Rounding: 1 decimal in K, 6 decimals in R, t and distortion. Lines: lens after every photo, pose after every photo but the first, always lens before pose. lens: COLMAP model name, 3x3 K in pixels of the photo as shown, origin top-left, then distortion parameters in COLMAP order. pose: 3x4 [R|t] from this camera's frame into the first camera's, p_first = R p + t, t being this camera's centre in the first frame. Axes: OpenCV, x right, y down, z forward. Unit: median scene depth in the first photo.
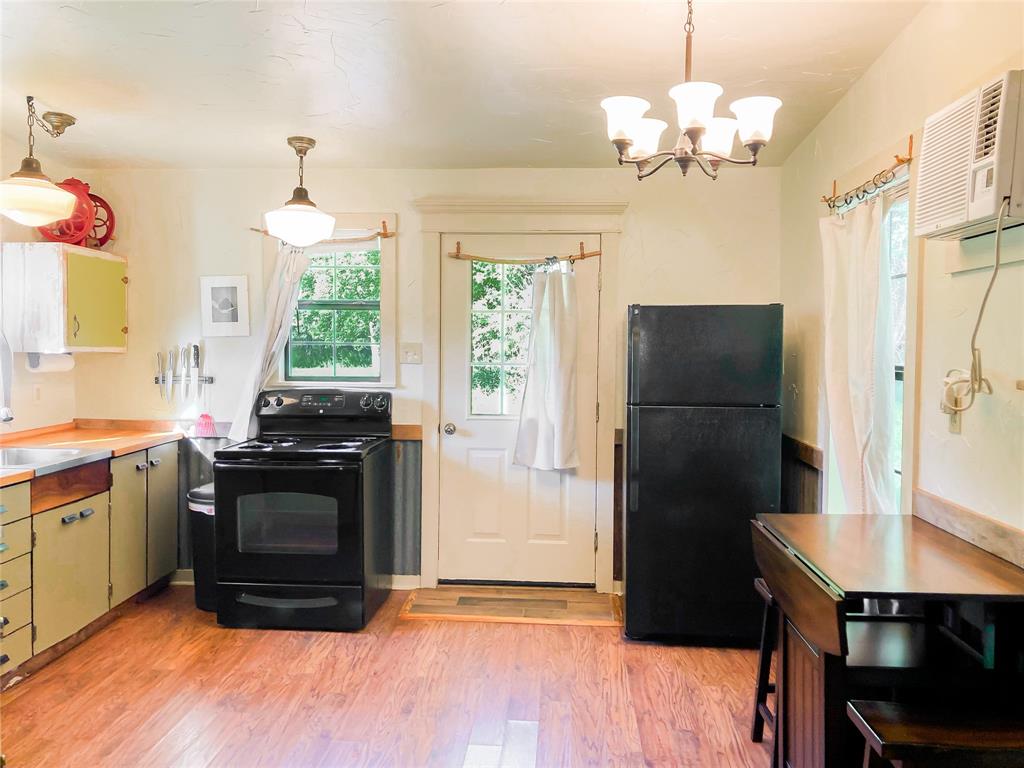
lens RADIAL K [[833.5, 0, 512.2], [0, 833.5, 372.4], [0, 0, 1]] dist [0.052403, -0.069077]
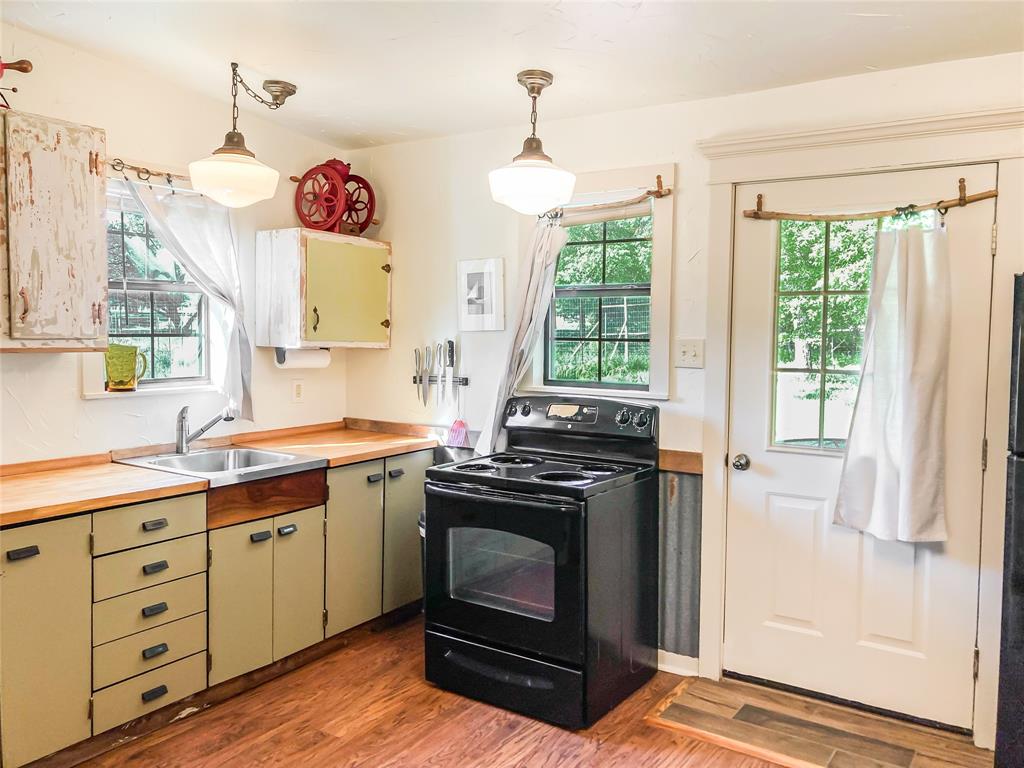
lens RADIAL K [[833.5, 0, 512.2], [0, 833.5, 372.4], [0, 0, 1]] dist [0.052403, -0.069077]
pose [[0.863465, 0.027302, -0.503669, 0.118943], [-0.023424, 0.999627, 0.014030, -0.014126], [0.503865, -0.000316, 0.863783, 0.308656]]
